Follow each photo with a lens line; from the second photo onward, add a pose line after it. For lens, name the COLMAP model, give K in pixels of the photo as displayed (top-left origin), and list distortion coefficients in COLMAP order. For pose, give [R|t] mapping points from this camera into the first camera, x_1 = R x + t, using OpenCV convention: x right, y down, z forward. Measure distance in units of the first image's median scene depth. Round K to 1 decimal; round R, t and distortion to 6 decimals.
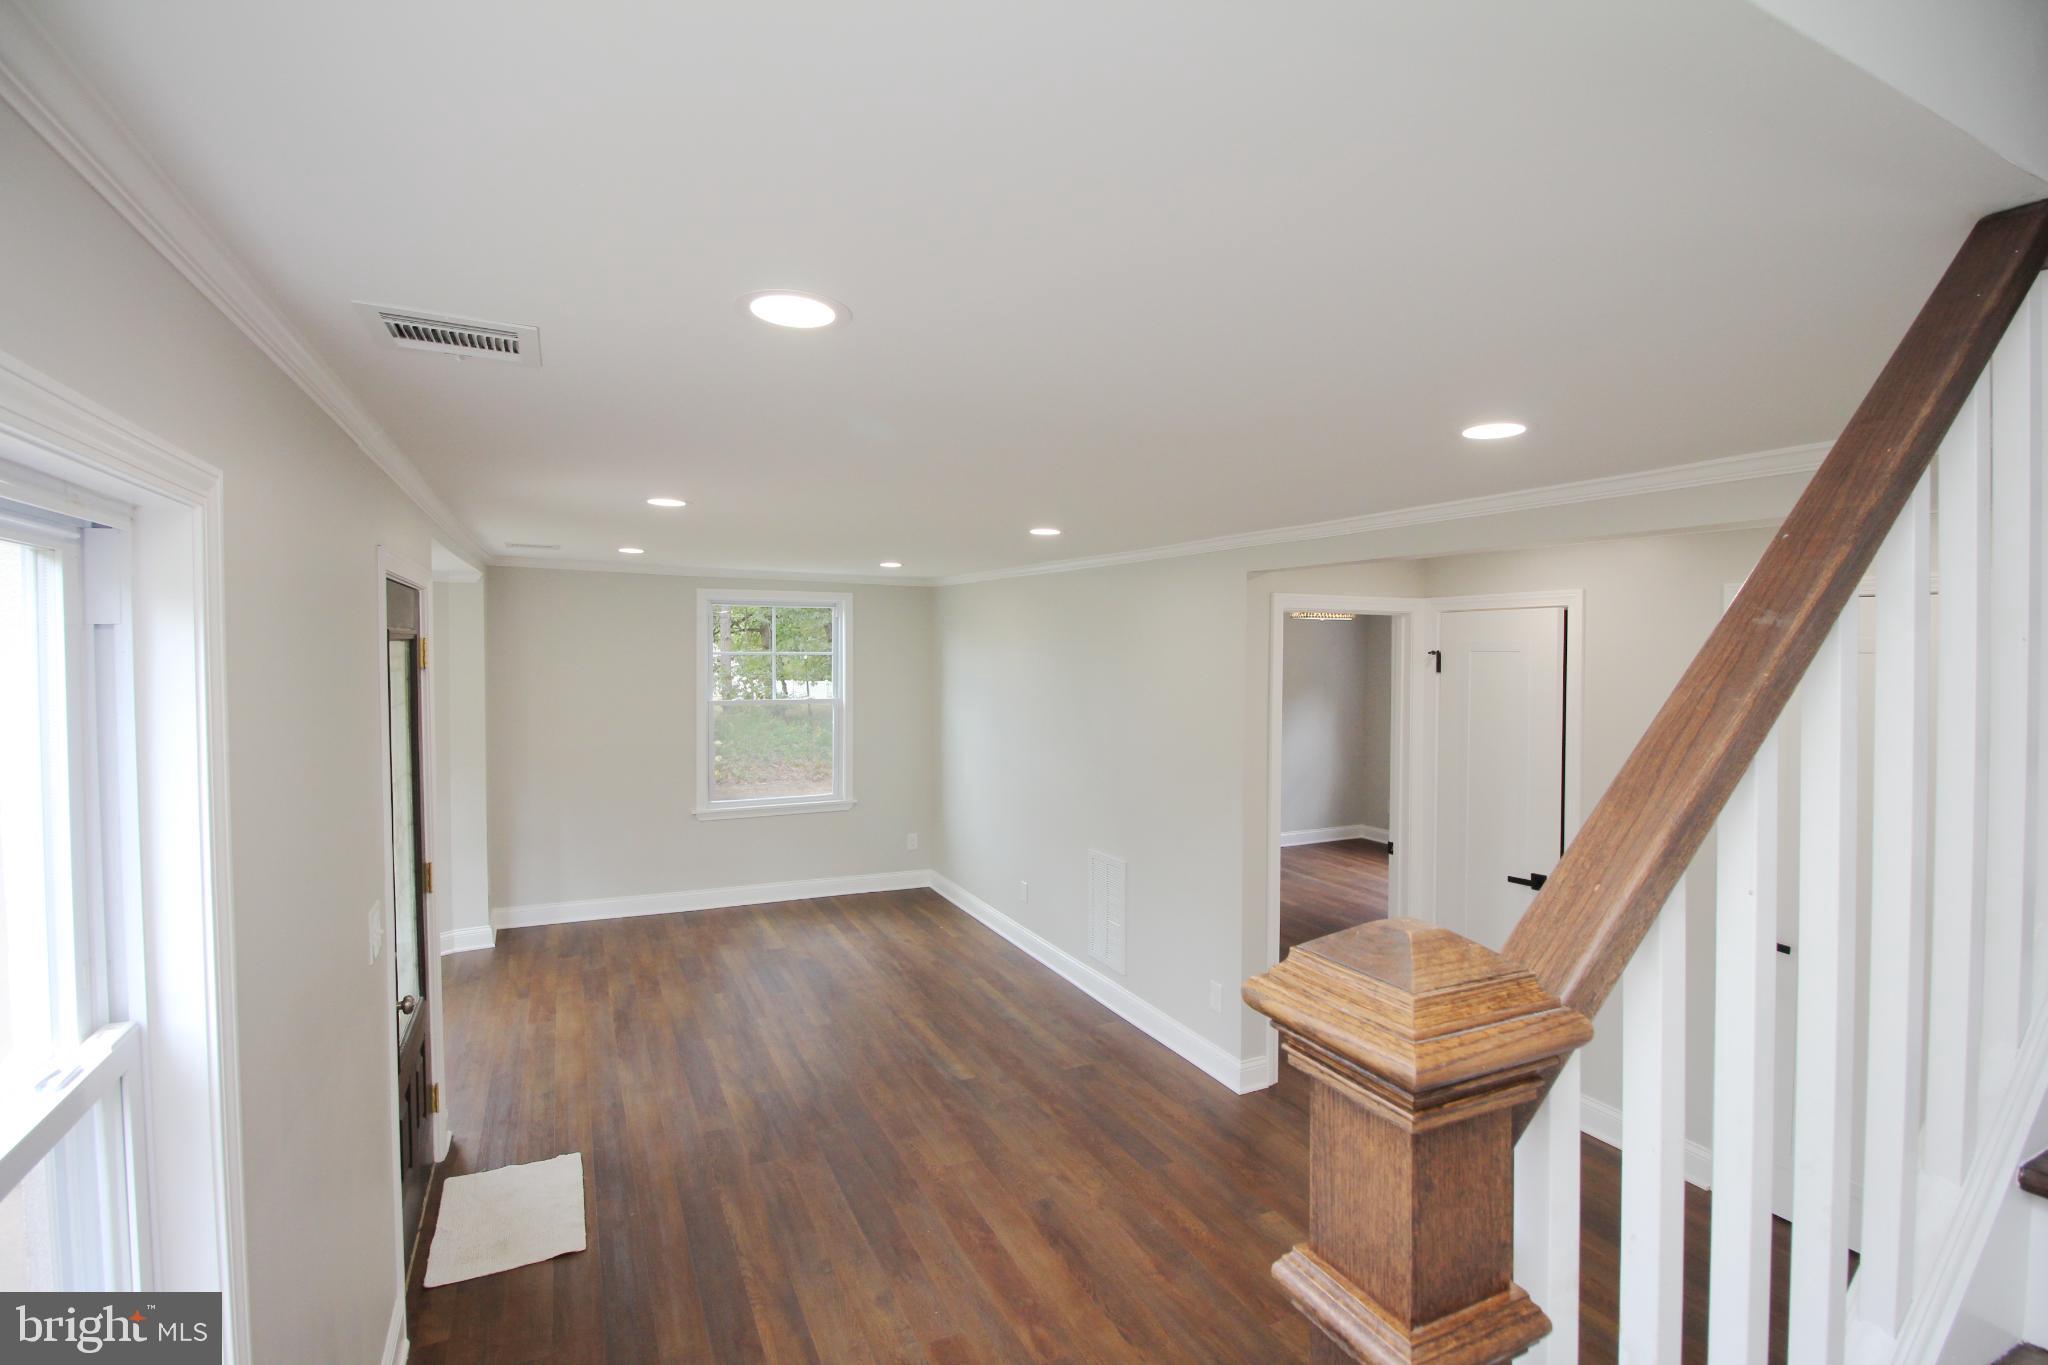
lens RADIAL K [[965.6, 0, 1043.1], [0, 965.6, 680.9], [0, 0, 1]] dist [-0.013453, -0.009477]
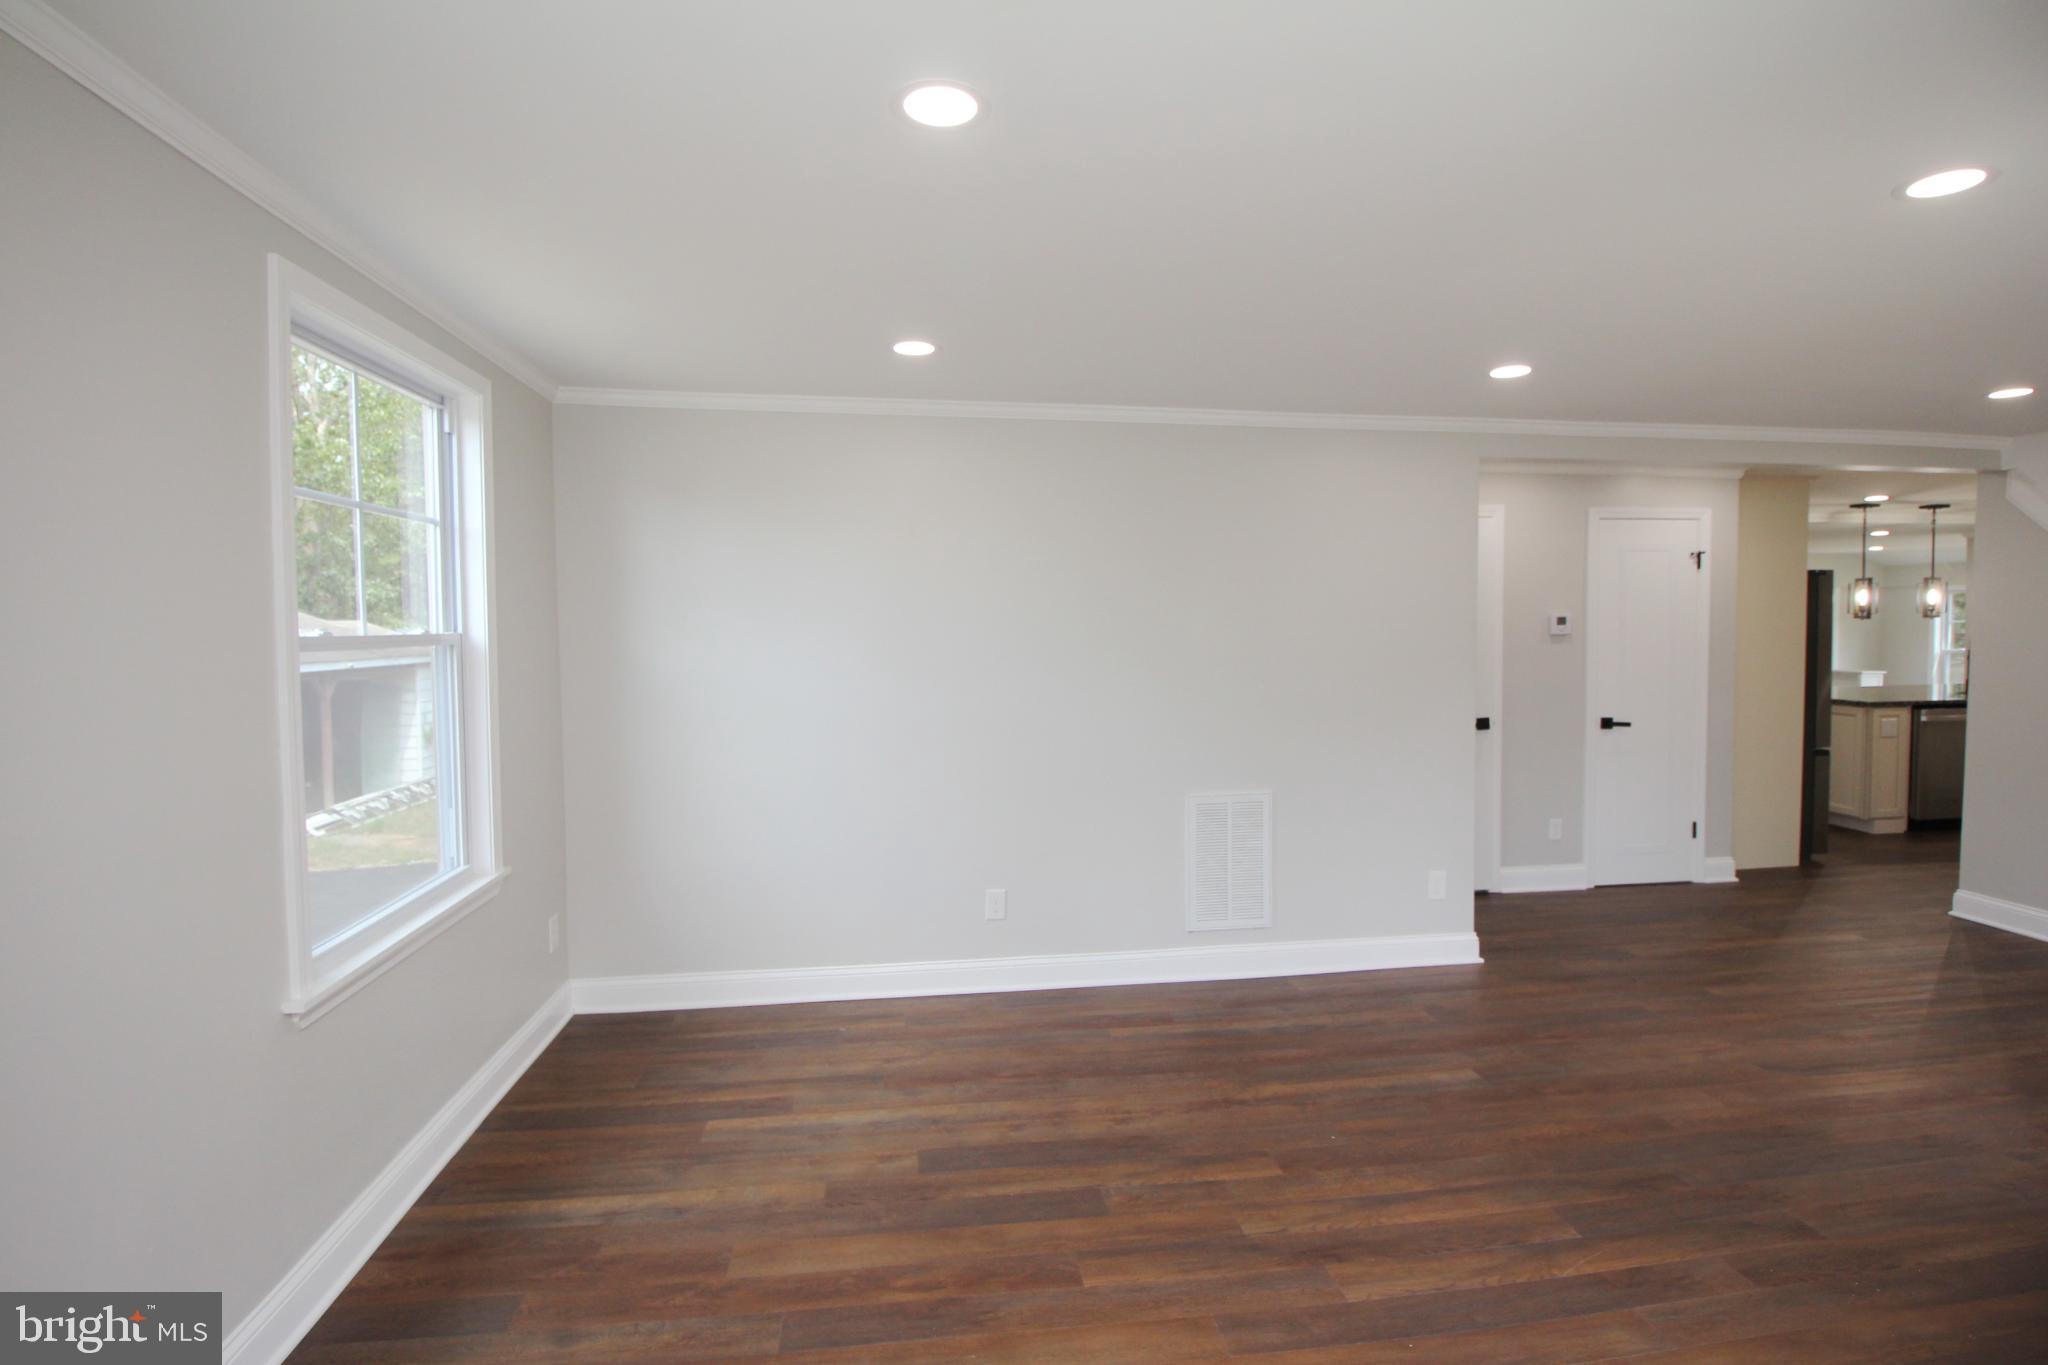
lens RADIAL K [[965.6, 0, 1035.6], [0, 965.6, 672.5], [0, 0, 1]] dist [-0.013453, -0.009477]
pose [[0.326515, -0.054275, 0.943632, -0.781905], [0.049004, 0.997979, 0.040445, 0.040401], [-0.943921, 0.033036, 0.328515, 0.933659]]
